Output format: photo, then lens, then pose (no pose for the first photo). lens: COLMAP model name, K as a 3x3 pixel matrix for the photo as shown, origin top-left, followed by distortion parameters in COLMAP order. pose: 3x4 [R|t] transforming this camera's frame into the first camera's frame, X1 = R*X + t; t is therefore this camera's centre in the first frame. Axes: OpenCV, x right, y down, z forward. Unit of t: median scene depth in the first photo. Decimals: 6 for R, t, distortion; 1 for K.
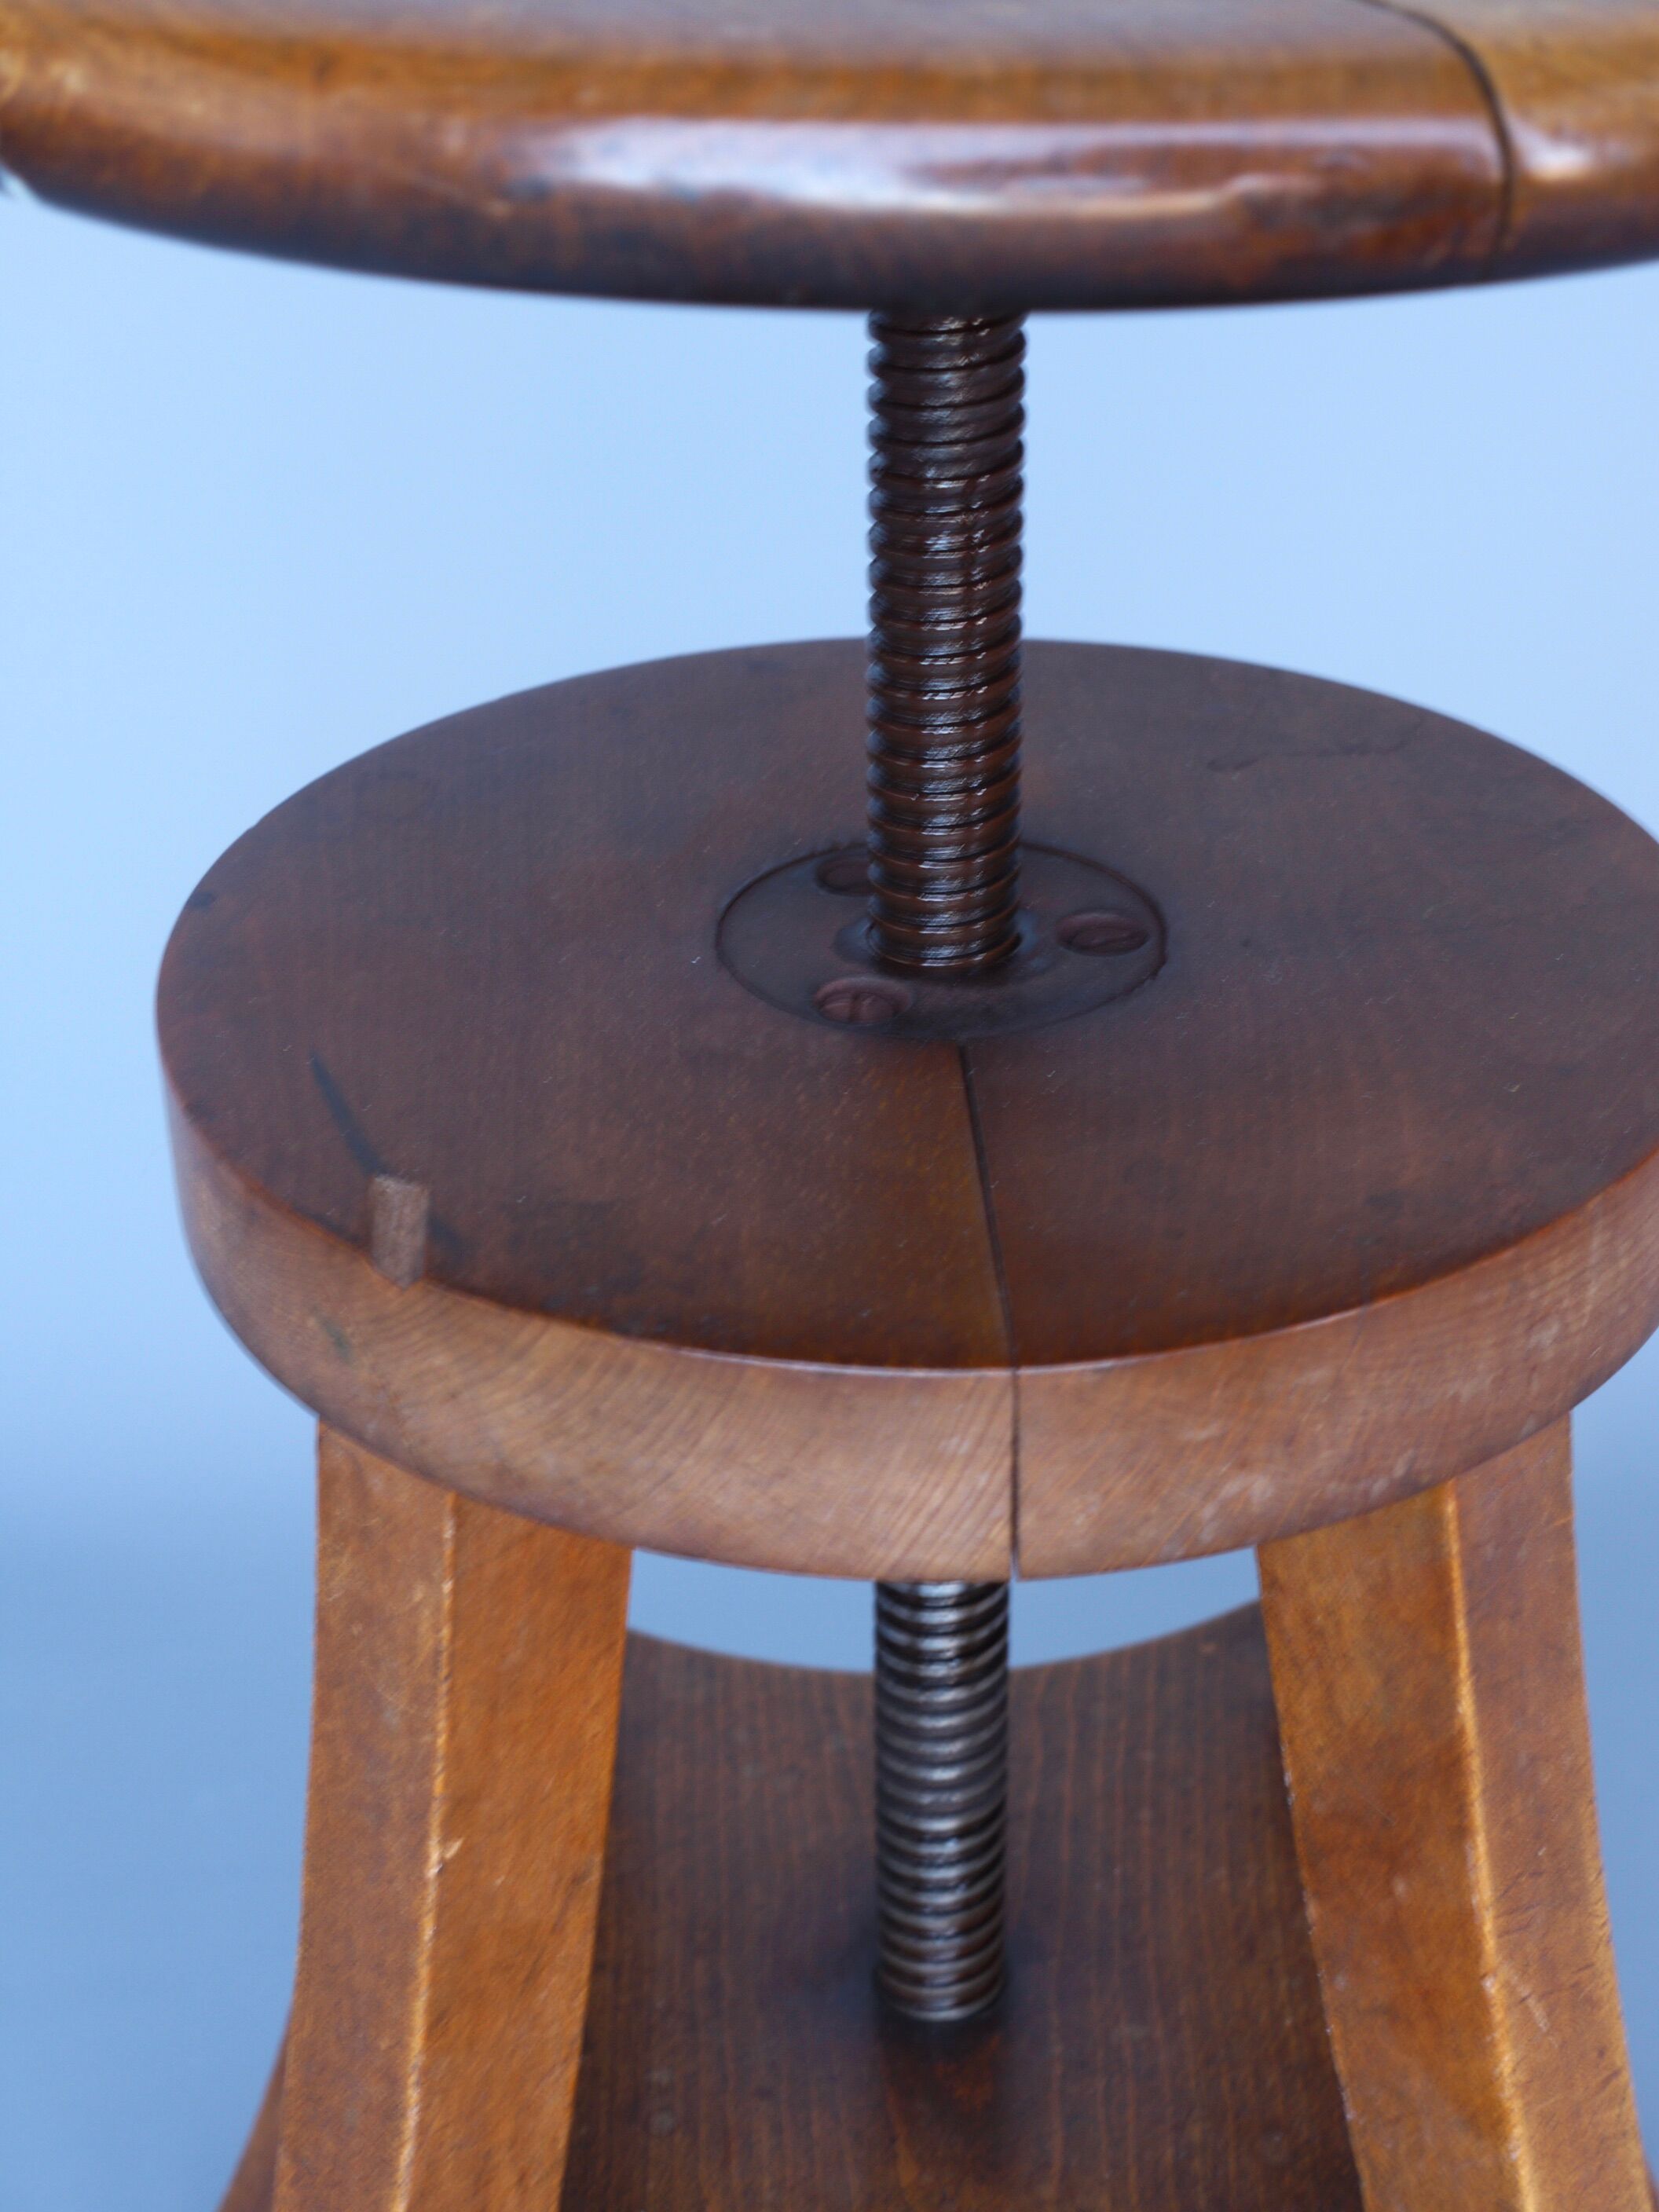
lens RADIAL K [[4390.9, 0, 924.8], [0, 4390.9, 1103.7], [0, 0, 1]] dist [-0.059988, -0.082949]
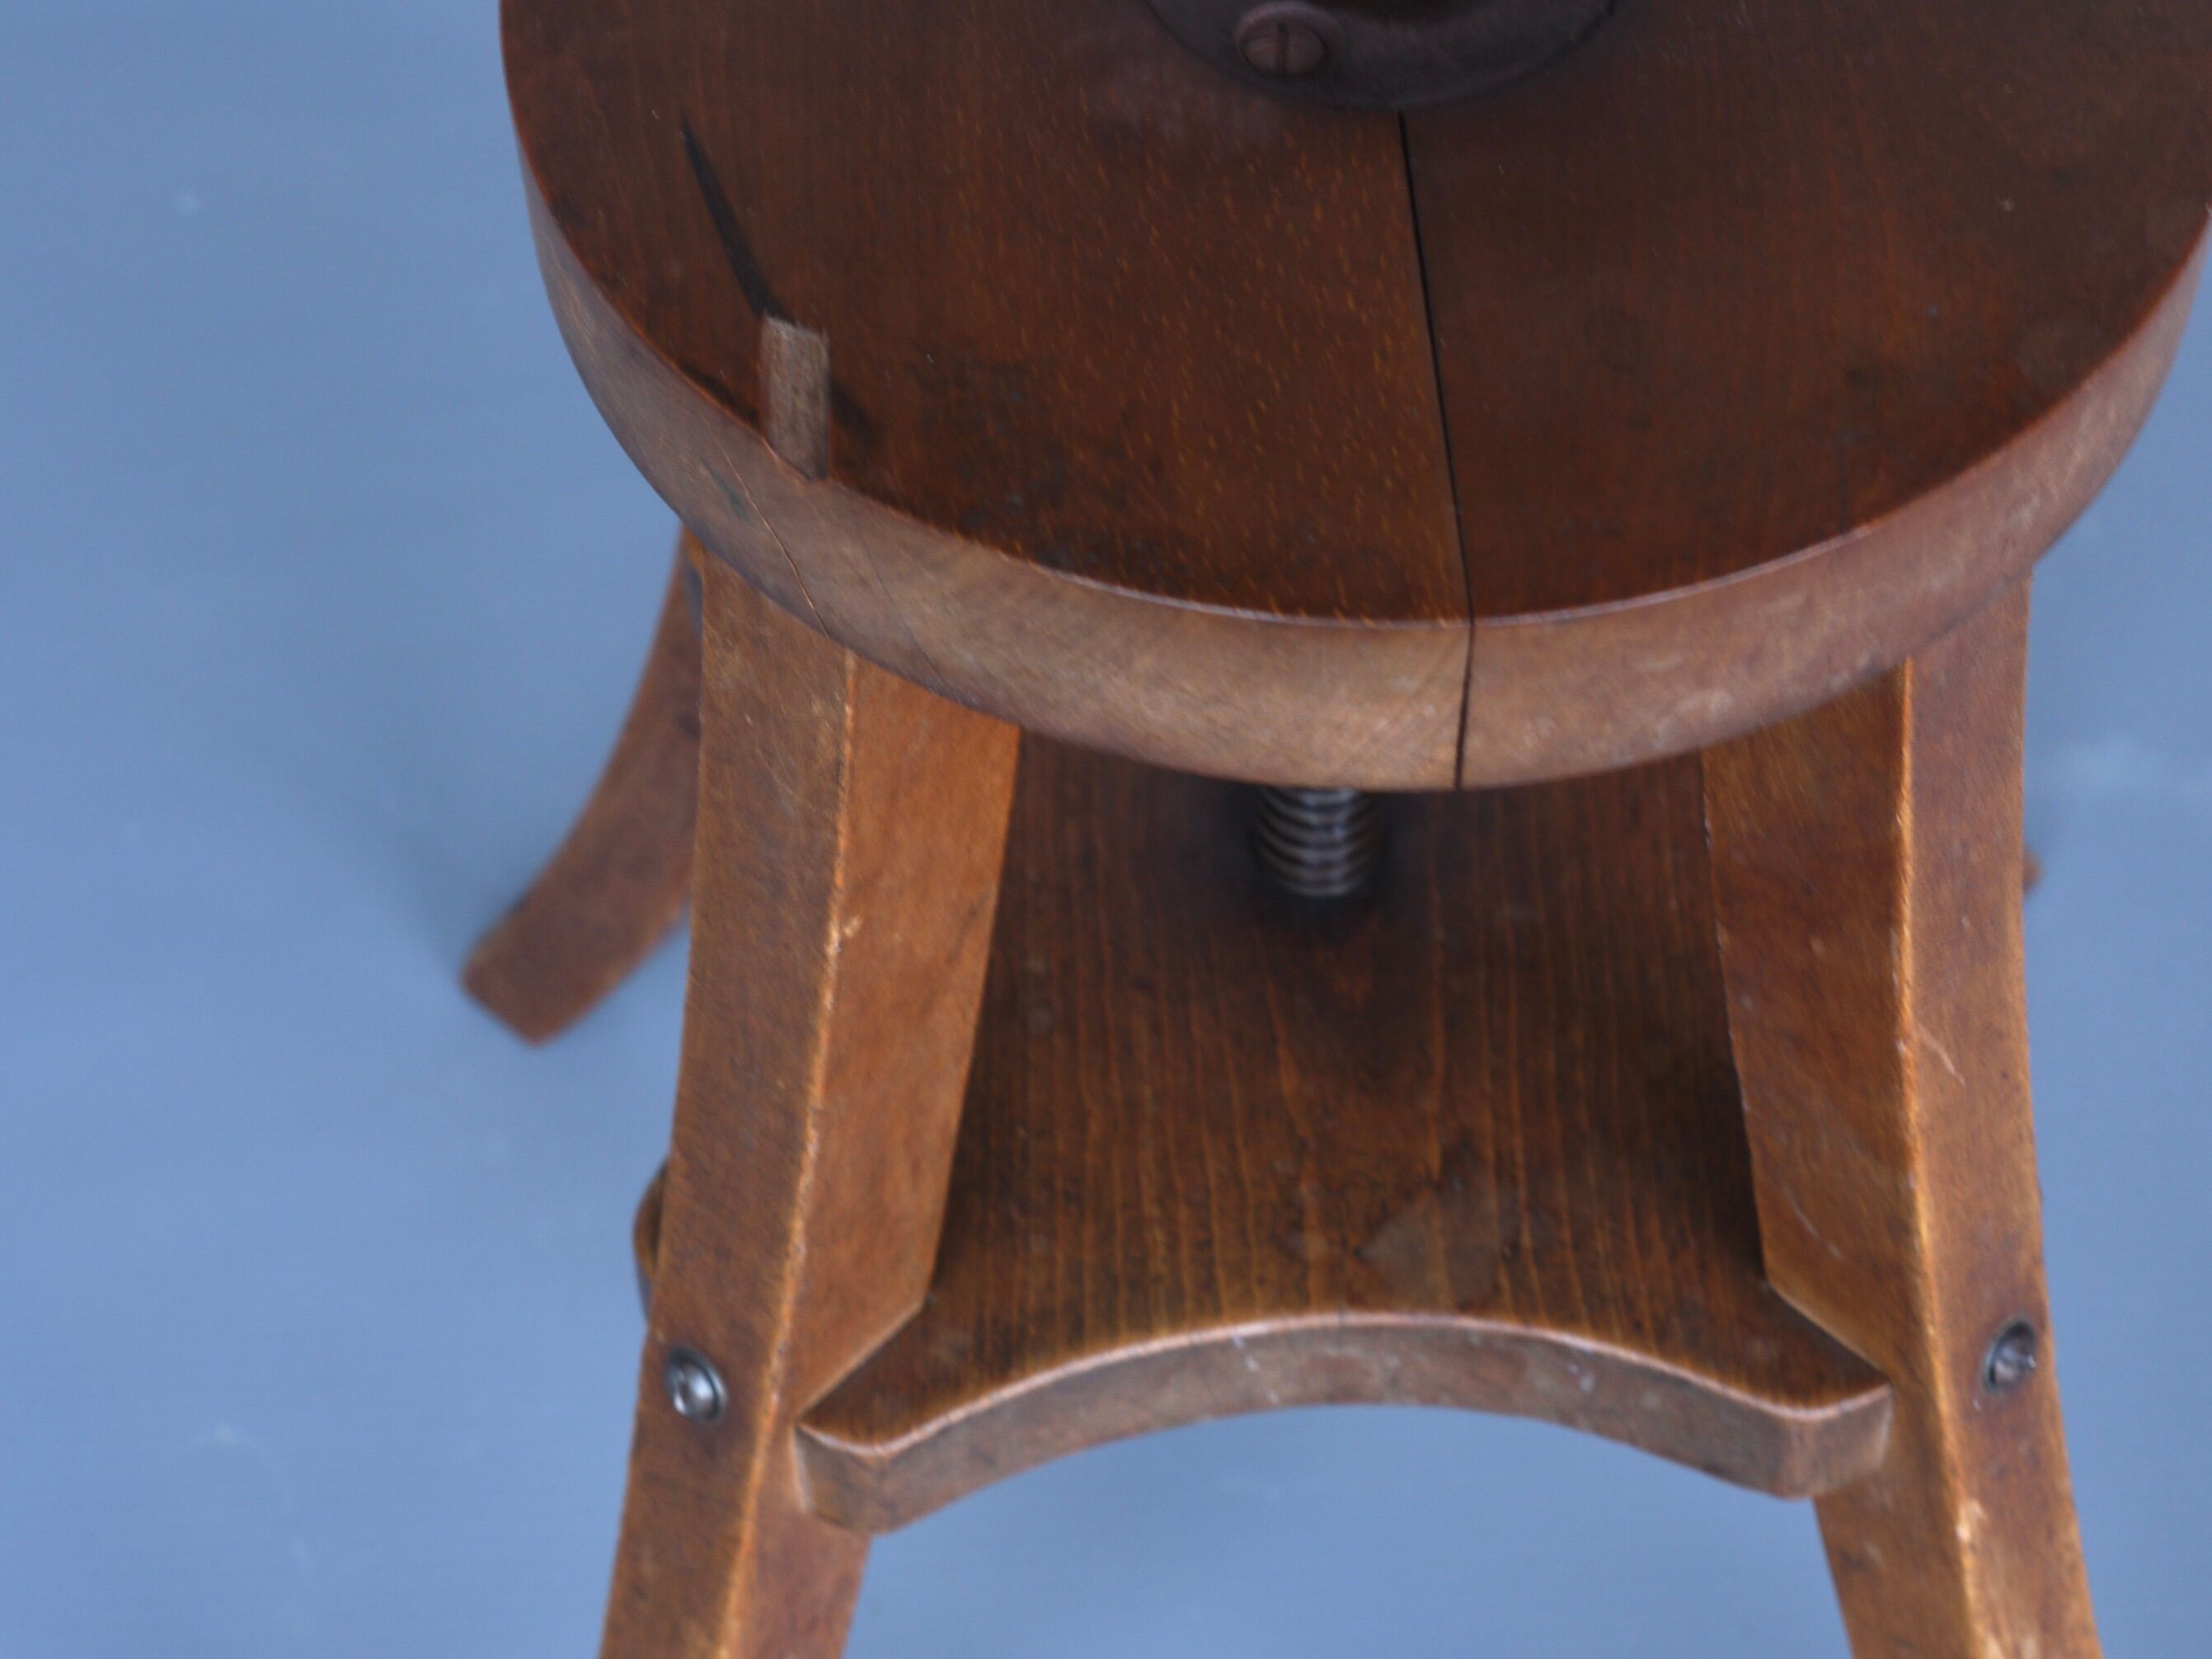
lens RADIAL K [[4645.6, 0, 1106.0], [0, 4645.6, 829.5], [0, 0, 1]] dist [-0.126340, -0.364730]
pose [[0.999938, 0.010729, -0.002831, -0.047773], [-0.008582, 0.909490, 0.415638, -0.273116], [0.007034, -0.415588, 0.909526, 0.069324]]
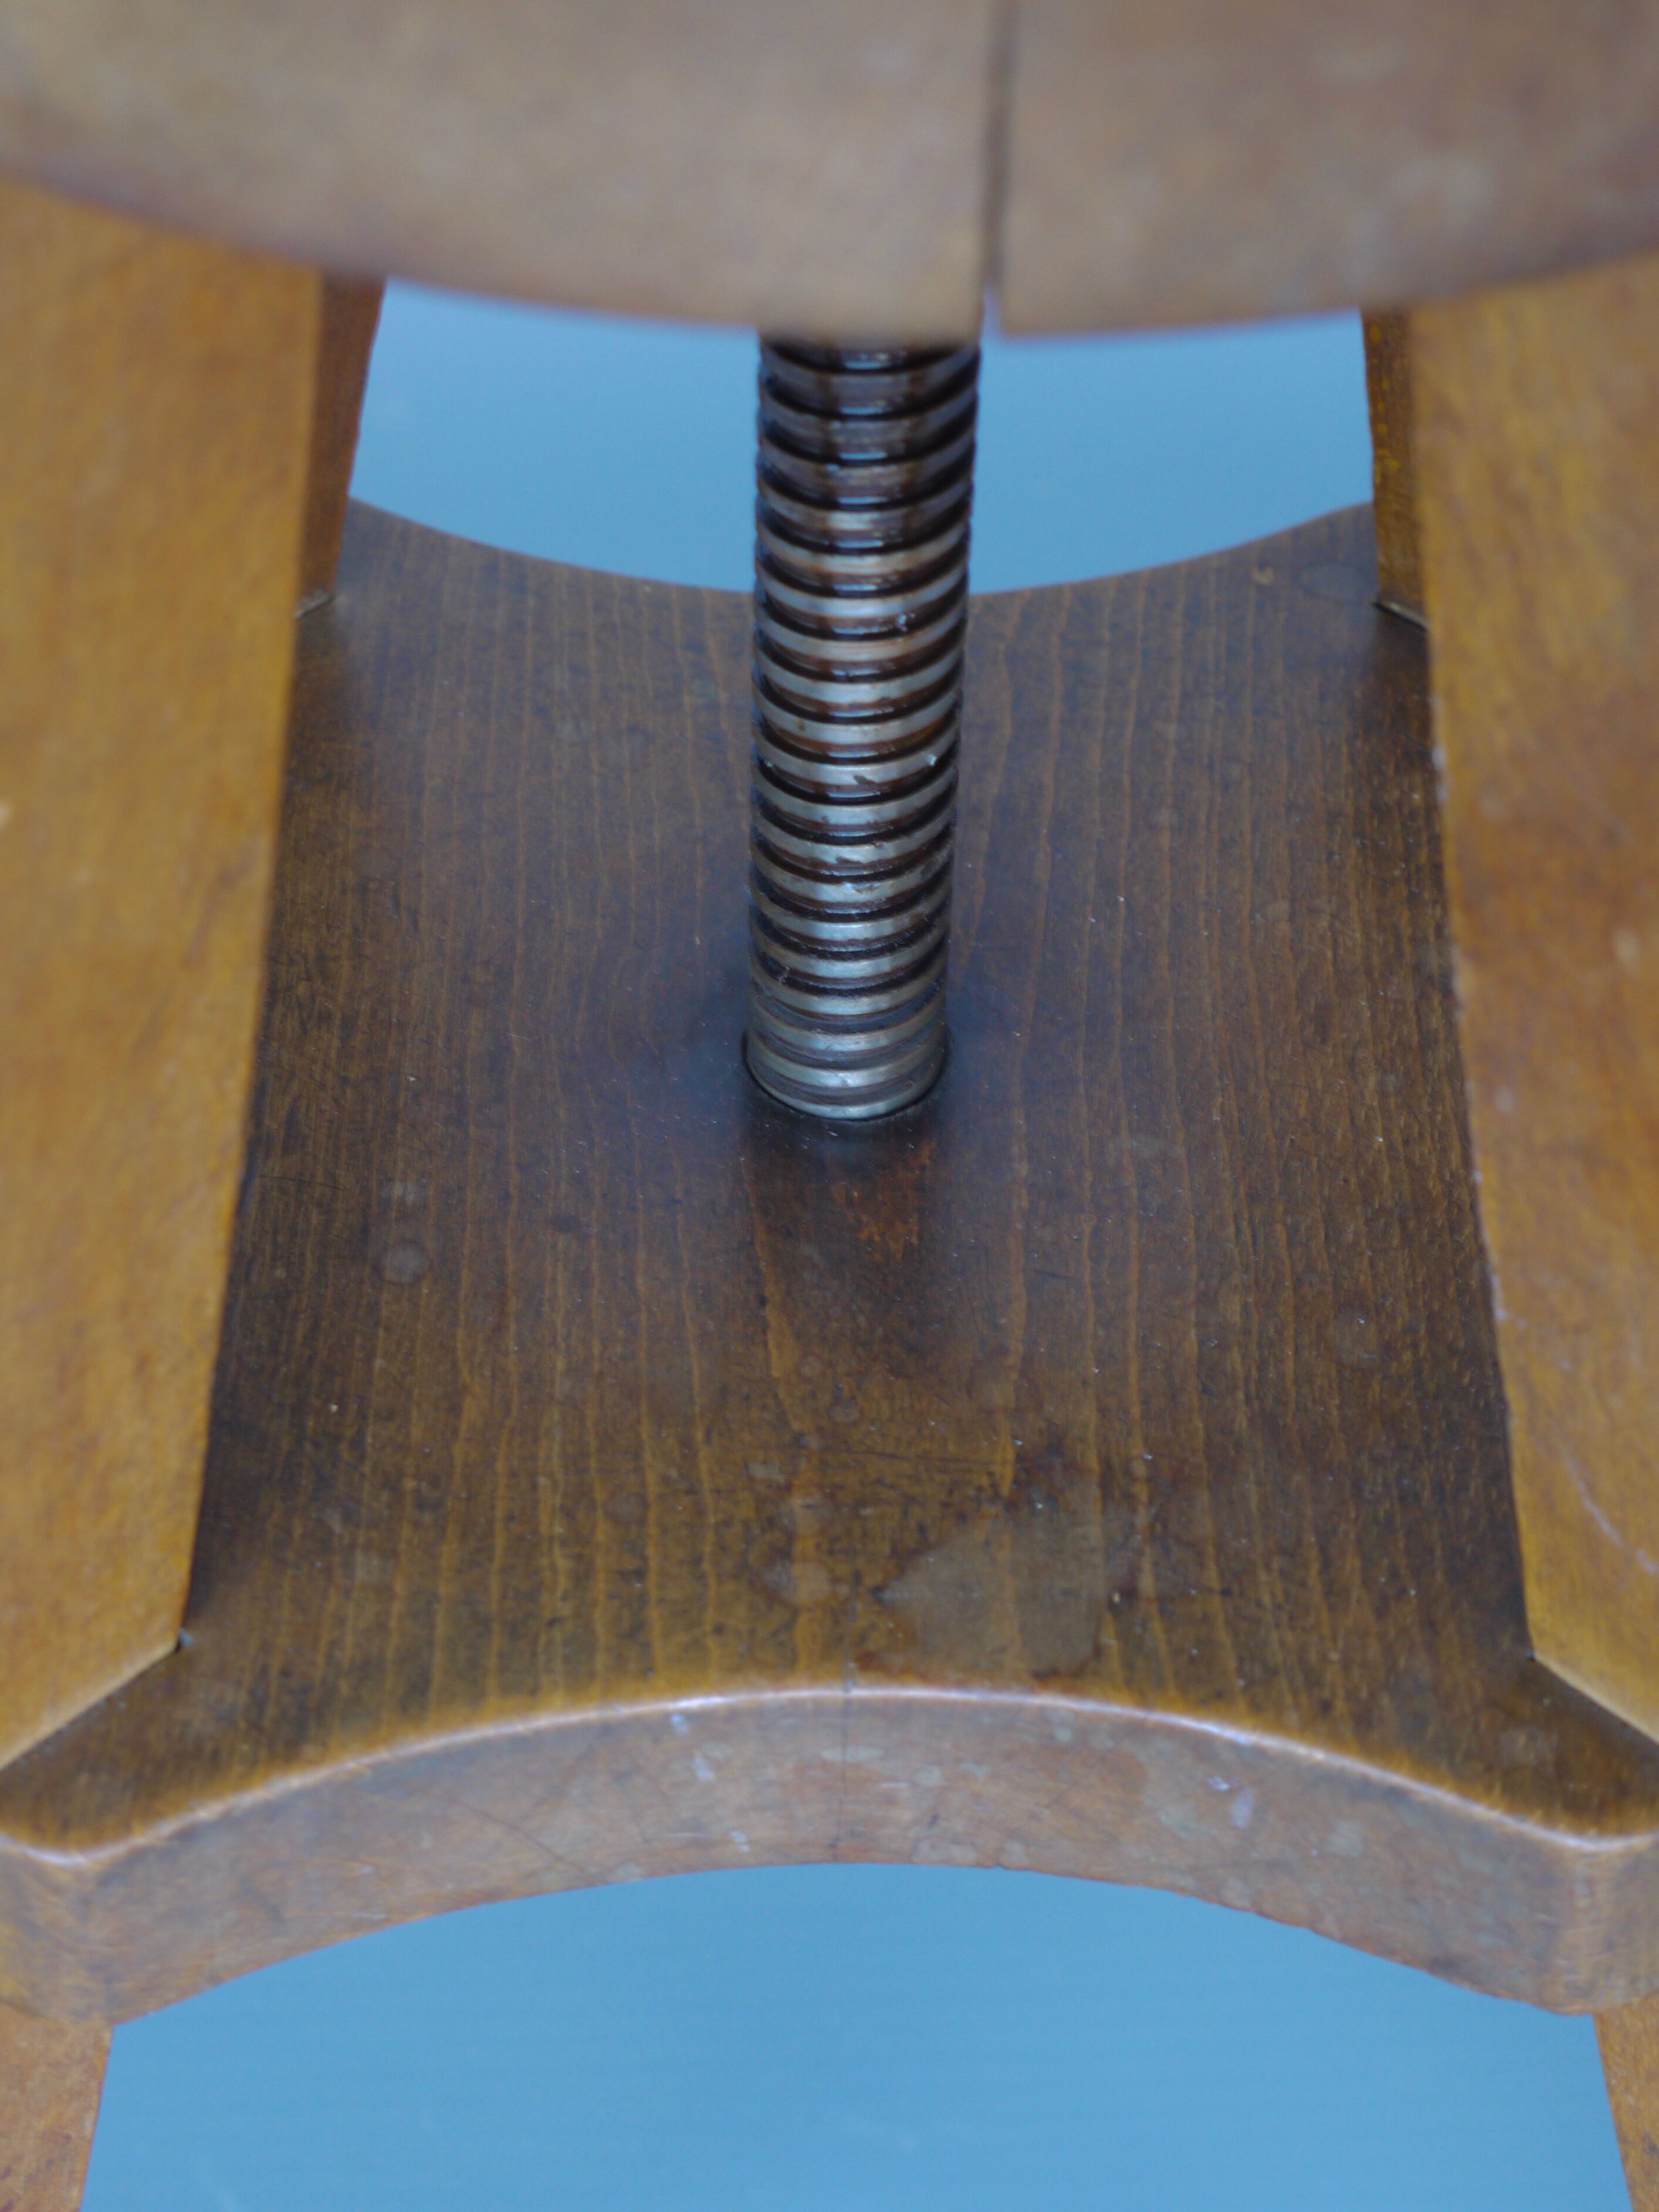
lens RADIAL K [[4389.2, 0, 829.5], [0, 4389.2, 1106.0], [0, 0, 1]] dist [-0.189496, 0.000512]
pose [[0.999393, 0.034508, -0.004862, 0.005506], [-0.032566, 0.974470, 0.222143, 0.073399], [0.012404, -0.221849, 0.975002, 0.425272]]
